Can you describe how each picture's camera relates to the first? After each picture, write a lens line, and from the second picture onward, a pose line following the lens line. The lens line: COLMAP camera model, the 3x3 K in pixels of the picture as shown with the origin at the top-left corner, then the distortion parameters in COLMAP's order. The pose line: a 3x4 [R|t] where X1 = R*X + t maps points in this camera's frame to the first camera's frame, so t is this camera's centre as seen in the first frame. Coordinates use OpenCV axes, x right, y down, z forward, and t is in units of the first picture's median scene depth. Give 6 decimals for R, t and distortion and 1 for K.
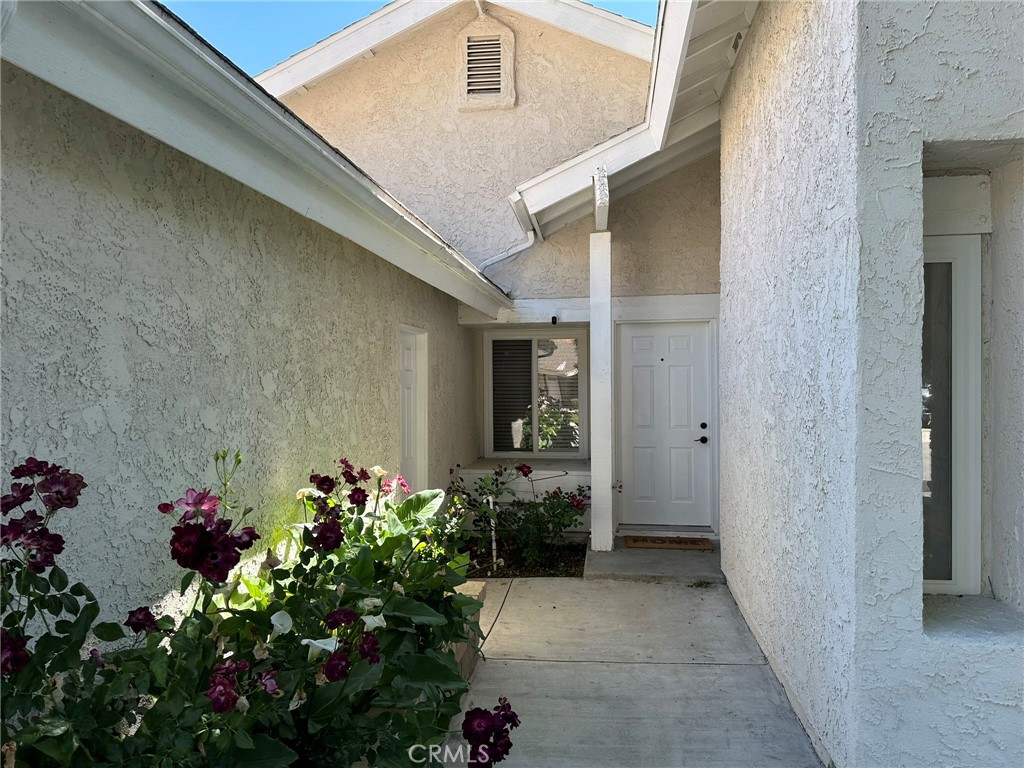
lens RADIAL K [[715.7, 0, 517.5], [0, 715.7, 385.5], [0, 0, 1]] dist [0.113593, -0.179371]
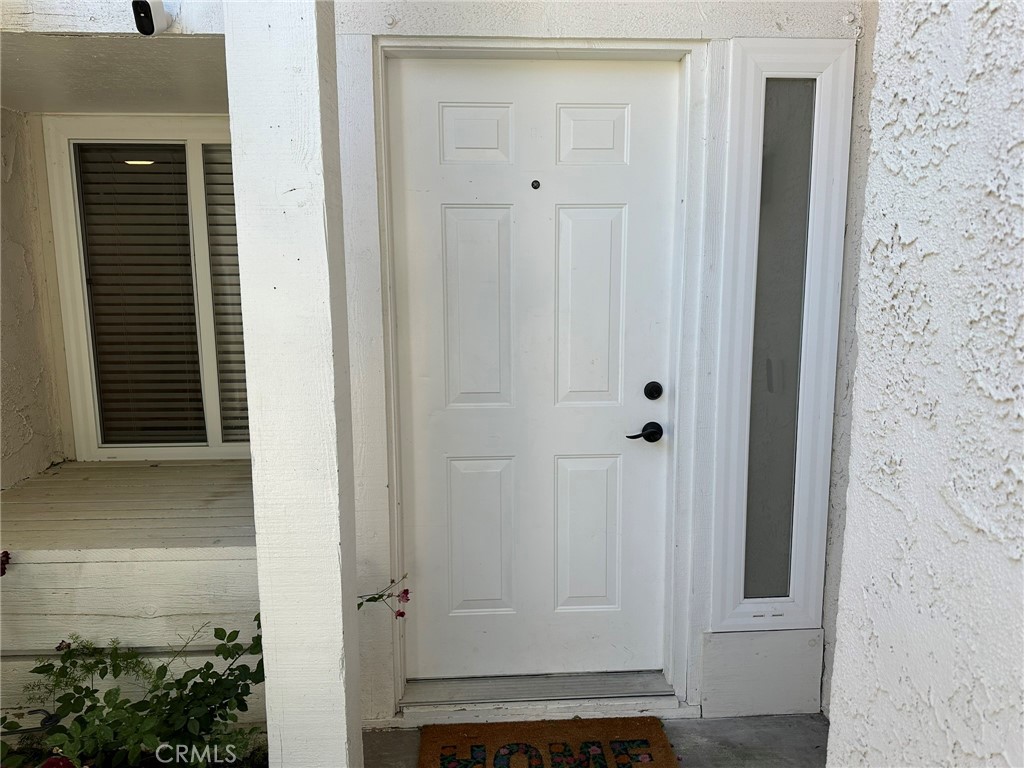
lens RADIAL K [[715.7, 0, 517.5], [0, 715.7, 385.5], [0, 0, 1]] dist [0.113593, -0.179371]
pose [[0.978979, -0.024791, 0.202450, 0.128382], [-0.003904, 0.990126, 0.140125, 0.006512], [-0.203925, -0.137969, 0.969216, 0.687618]]
